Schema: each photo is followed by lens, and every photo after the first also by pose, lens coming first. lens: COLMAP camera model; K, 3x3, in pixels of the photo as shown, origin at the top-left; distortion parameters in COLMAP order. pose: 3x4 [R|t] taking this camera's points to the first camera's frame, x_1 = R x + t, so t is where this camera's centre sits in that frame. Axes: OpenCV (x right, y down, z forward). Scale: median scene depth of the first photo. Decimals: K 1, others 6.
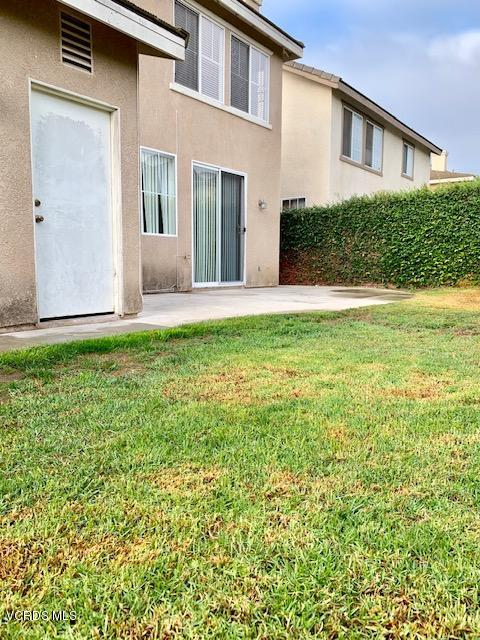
lens RADIAL K [[491.8, 0, 238.8], [0, 491.8, 314.5], [0, 0, 1]] dist [0.047745, -0.066982]
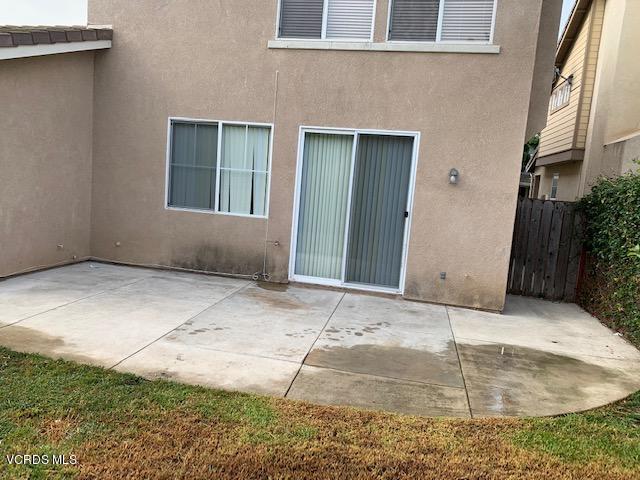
lens RADIAL K [[491.8, 0, 309.7], [0, 491.8, 243.7], [0, 0, 1]] dist [0.047745, -0.066982]
pose [[0.411446, 0.142138, -0.900283, 0.603508], [-0.168120, 0.982651, 0.078308, -0.172817], [0.895795, 0.119136, 0.428204, 0.629755]]
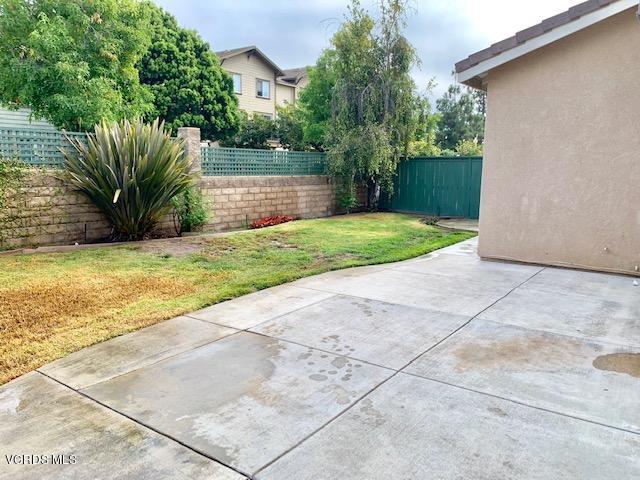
lens RADIAL K [[491.8, 0, 317.4], [0, 491.8, 234.8], [0, 0, 1]] dist [0.047745, -0.066982]
pose [[-0.999731, -0.020678, -0.010525, 0.141697], [-0.022613, 0.969917, 0.242385, -0.210184], [0.005196, 0.242558, -0.970123, 1.231144]]
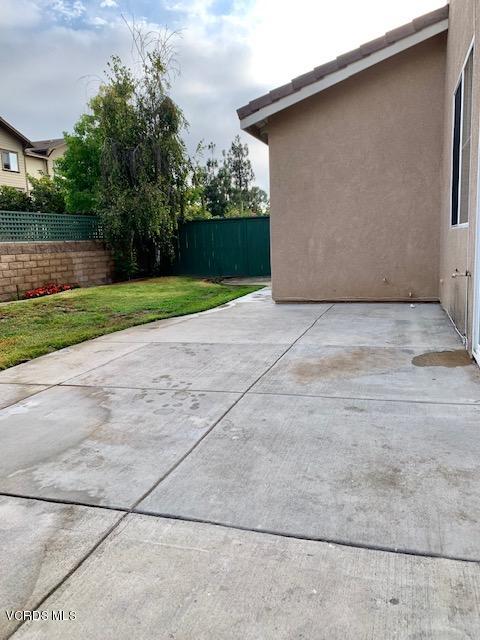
lens RADIAL K [[491.8, 0, 241.8], [0, 491.8, 312.1], [0, 0, 1]] dist [0.047745, -0.066982]
pose [[-0.945972, 0.071119, -0.316352, 0.181331], [-0.005815, 0.971772, 0.235852, -0.165764], [0.324196, 0.224949, -0.918855, 1.208440]]
